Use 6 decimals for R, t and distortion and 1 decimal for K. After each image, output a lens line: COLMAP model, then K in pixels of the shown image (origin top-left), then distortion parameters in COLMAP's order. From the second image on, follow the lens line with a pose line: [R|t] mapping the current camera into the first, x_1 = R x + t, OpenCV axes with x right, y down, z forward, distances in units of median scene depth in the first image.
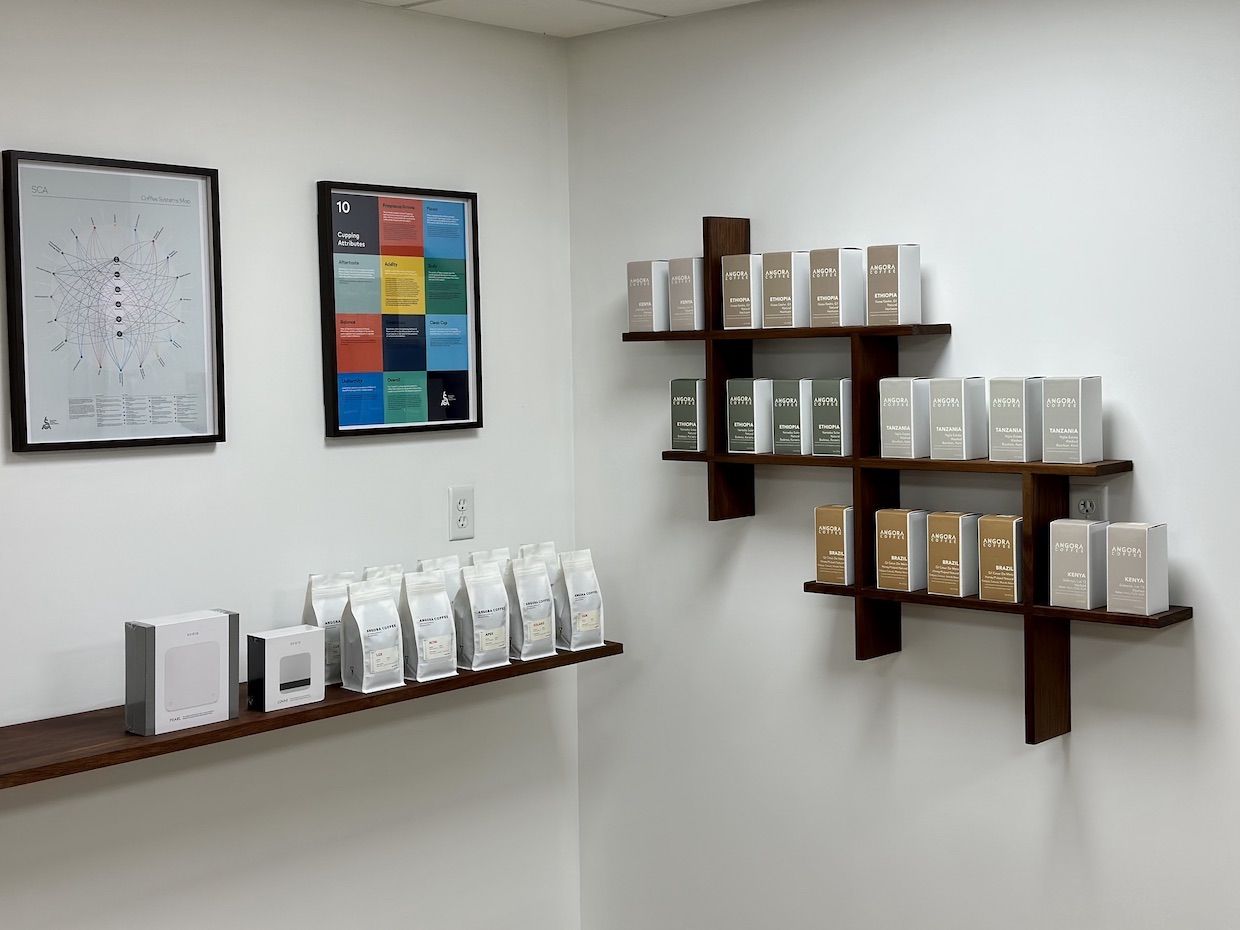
lens RADIAL K [[1721.1, 0, 611.6], [0, 1721.1, 459.4], [0, 0, 1]] dist [0.147371, 0.000000]
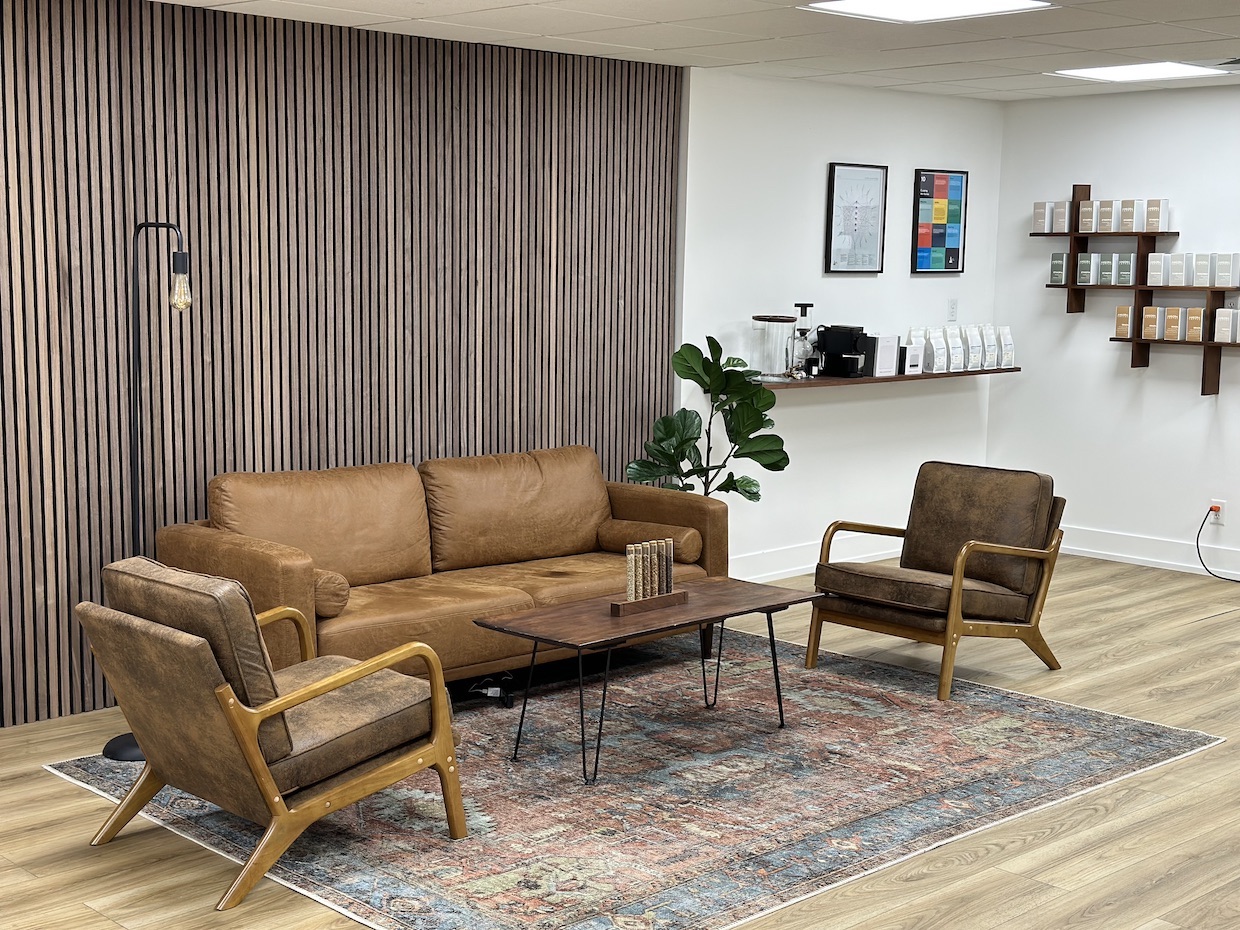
lens RADIAL K [[1721.1, 0, 628.7], [0, 1721.1, 472.4], [0, 0, 1]] dist [0.147371, 0.000000]
pose [[0.997838, 0.034926, -0.055664, -0.425000], [-0.031151, 0.997246, 0.067301, 0.117263], [0.057862, -0.065421, 0.996179, -1.513382]]
